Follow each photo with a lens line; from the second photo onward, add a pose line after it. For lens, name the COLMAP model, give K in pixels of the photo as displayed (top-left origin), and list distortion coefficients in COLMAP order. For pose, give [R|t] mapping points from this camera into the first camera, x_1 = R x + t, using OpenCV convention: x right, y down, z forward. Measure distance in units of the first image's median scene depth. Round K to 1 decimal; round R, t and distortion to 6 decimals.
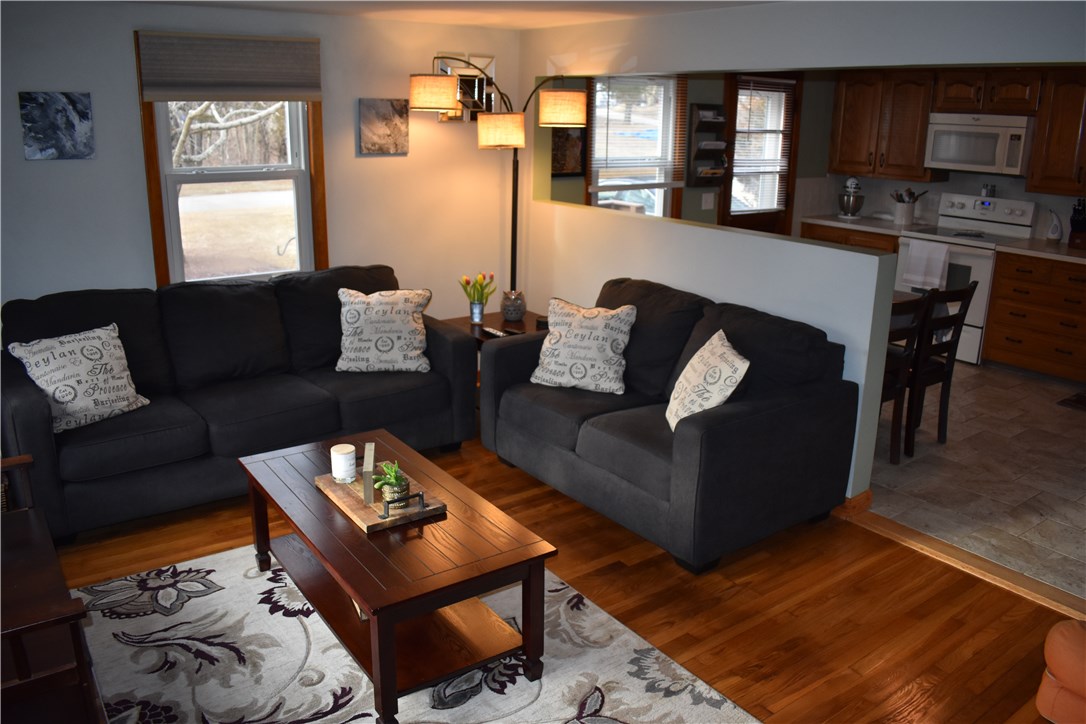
lens RADIAL K [[831.4, 0, 542.3], [0, 831.4, 362.6], [0, 0, 1]] dist [-0.088953, 0.004199]
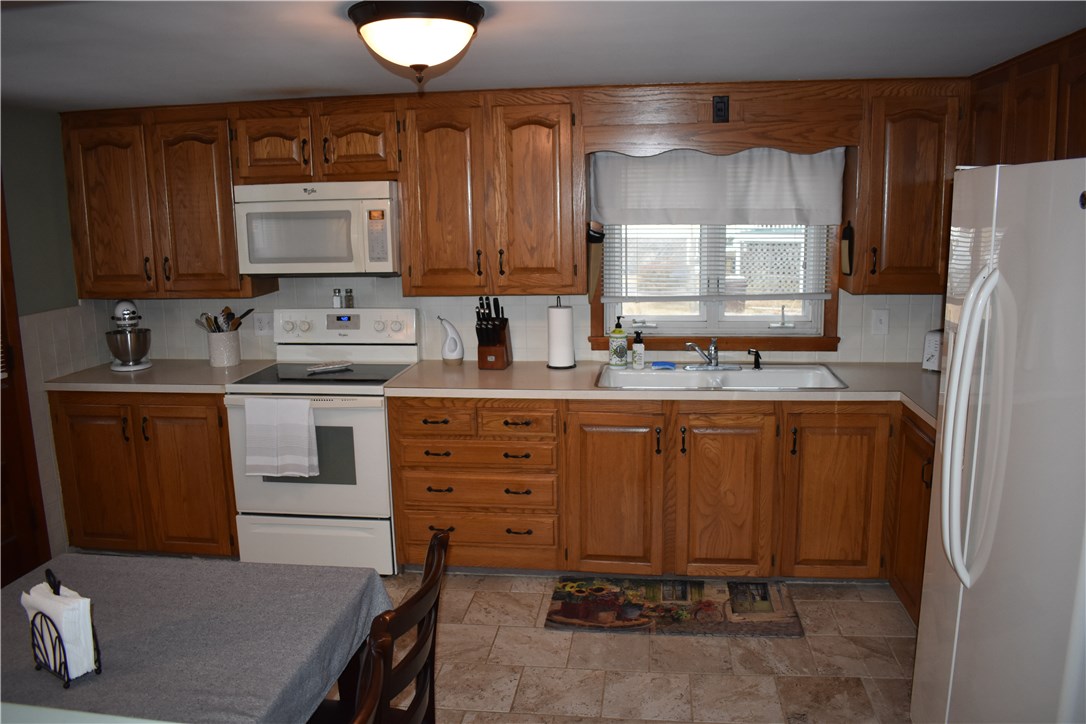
lens RADIAL K [[831.4, 0, 546.2], [0, 831.4, 363.9], [0, 0, 1]] dist [-0.088953, 0.004199]
pose [[0.683674, -0.154557, 0.713234, 0.185611], [0.233800, 0.972192, -0.013437, -0.117676], [-0.691323, 0.175941, 0.700797, 0.437557]]
